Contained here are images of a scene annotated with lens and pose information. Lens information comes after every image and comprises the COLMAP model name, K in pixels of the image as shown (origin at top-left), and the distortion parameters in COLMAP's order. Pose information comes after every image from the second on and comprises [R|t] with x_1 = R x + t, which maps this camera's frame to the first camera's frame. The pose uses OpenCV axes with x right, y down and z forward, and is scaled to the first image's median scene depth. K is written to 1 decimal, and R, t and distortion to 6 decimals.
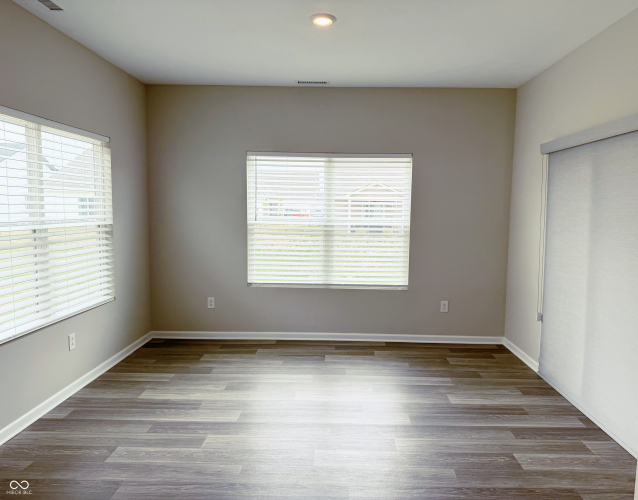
lens RADIAL K [[456.8, 0, 325.1], [0, 456.8, 245.0], [0, 0, 1]] dist [-0.013821, -0.009122]
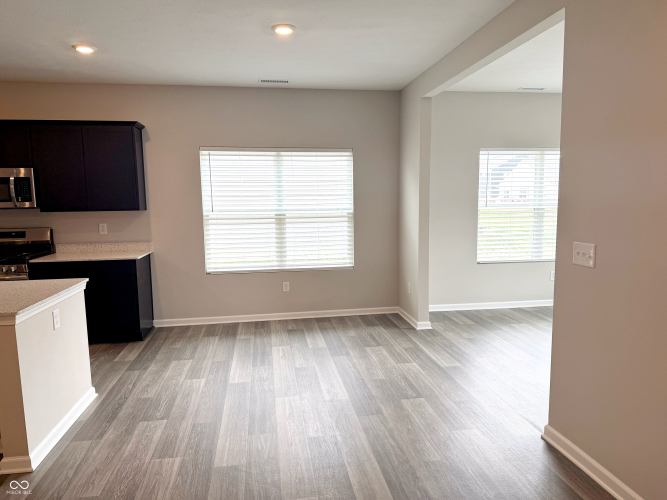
lens RADIAL K [[464.1, 0, 336.0], [0, 464.1, 252.5], [0, 0, 1]] dist [0.022424, -0.019169]
pose [[0.206466, 0.111887, -0.972035, 1.226748], [-0.065490, 0.992793, 0.100366, -0.066106], [0.976260, 0.042936, 0.212306, 0.901746]]
